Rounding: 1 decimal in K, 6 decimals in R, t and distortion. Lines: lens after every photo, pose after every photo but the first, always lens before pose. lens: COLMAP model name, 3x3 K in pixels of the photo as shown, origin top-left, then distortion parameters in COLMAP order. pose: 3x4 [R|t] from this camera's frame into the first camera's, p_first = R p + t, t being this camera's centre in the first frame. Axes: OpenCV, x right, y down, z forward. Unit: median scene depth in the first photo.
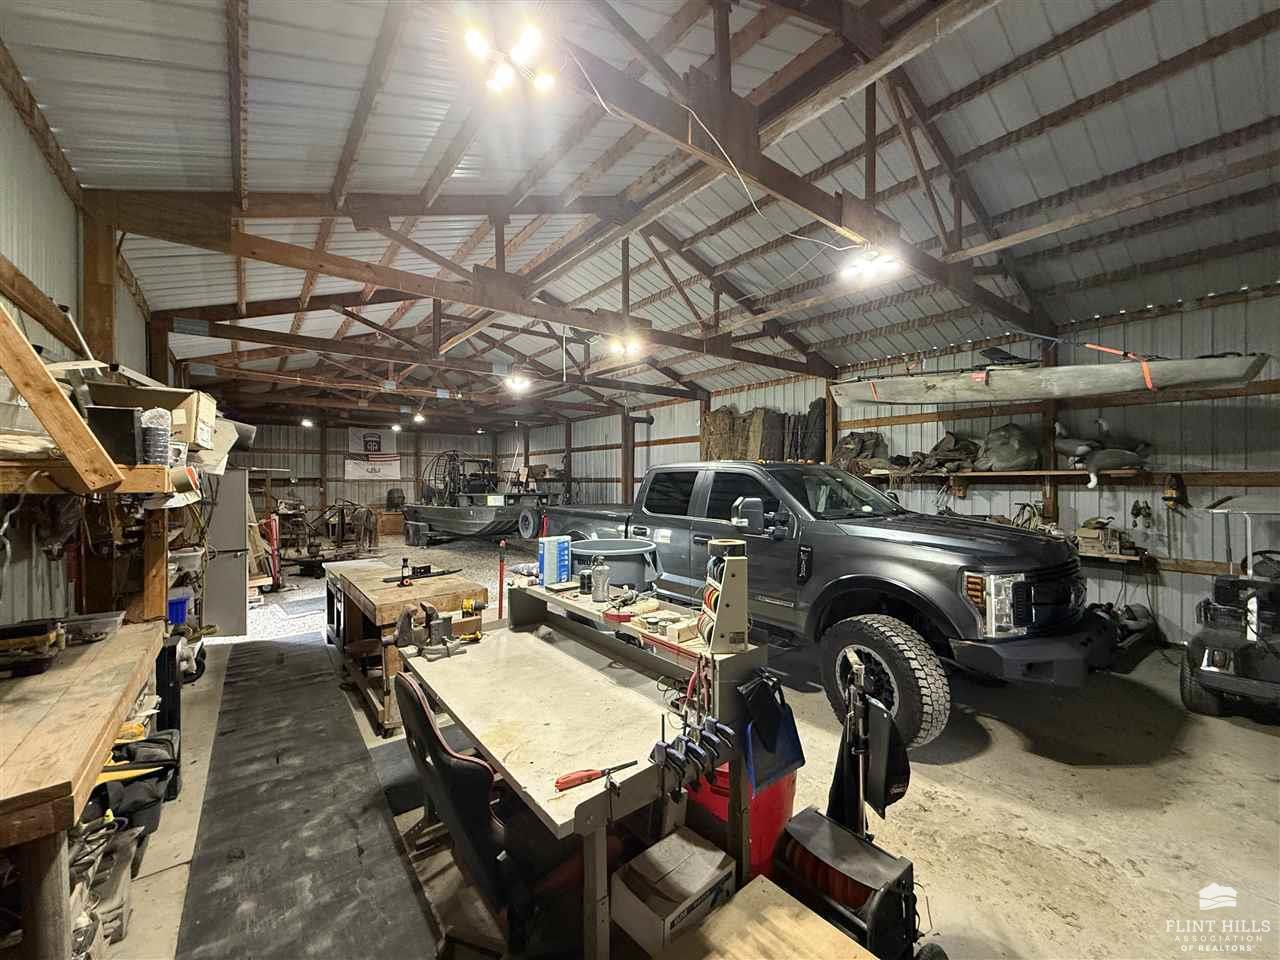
lens RADIAL K [[510.1, 0, 636.3], [0, 510.1, 481.0], [0, 0, 1]] dist [0.000875, -0.000571]
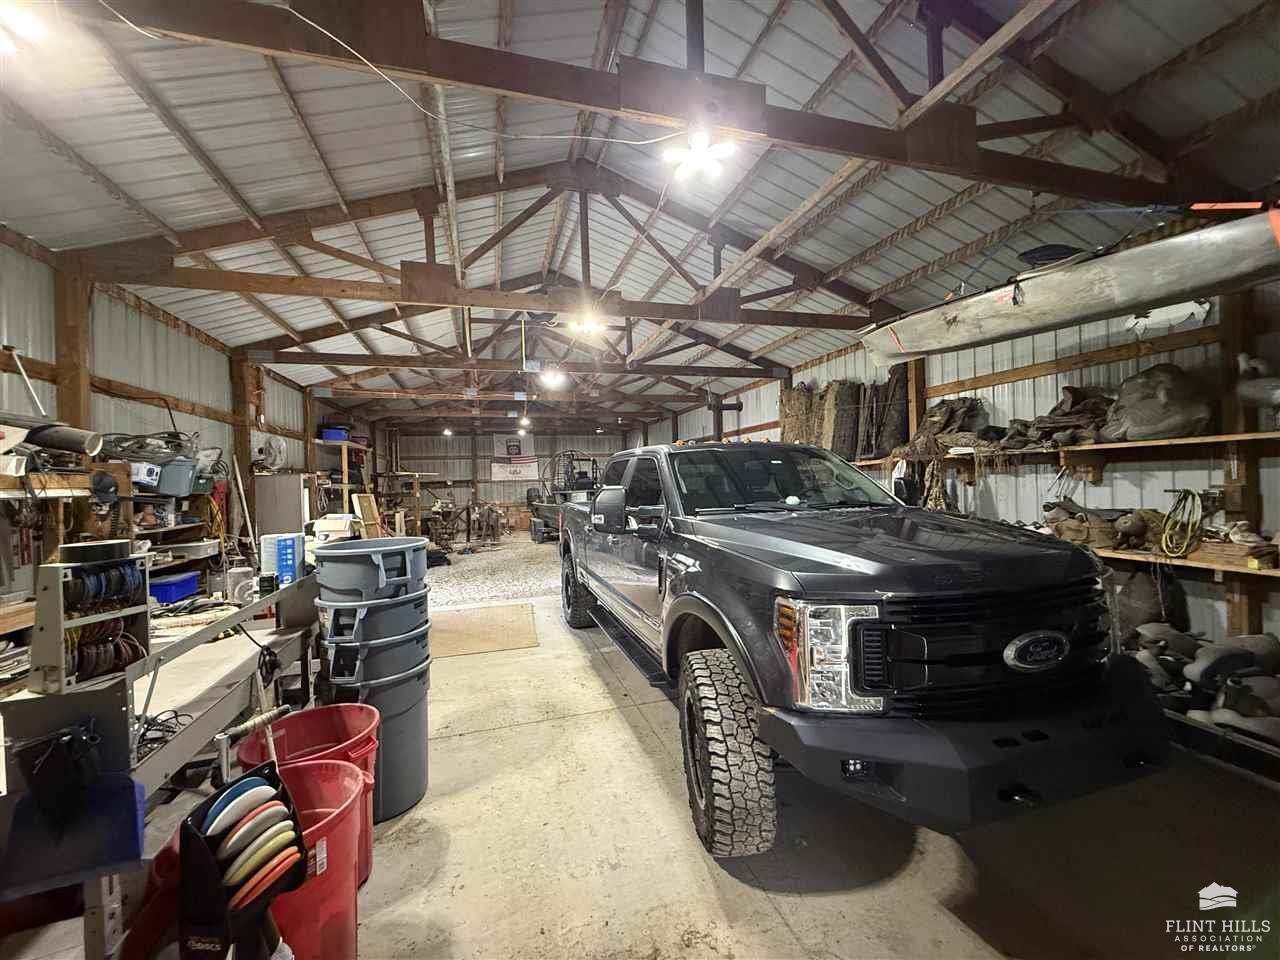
lens RADIAL K [[510.1, 0, 637.7], [0, 510.1, 480.2], [0, 0, 1]] dist [0.000875, -0.000571]
pose [[0.931447, -0.025508, -0.362982, 0.279729], [0.026973, 0.999636, -0.001033, 0.011291], [0.362876, -0.008828, 0.931795, 0.137037]]
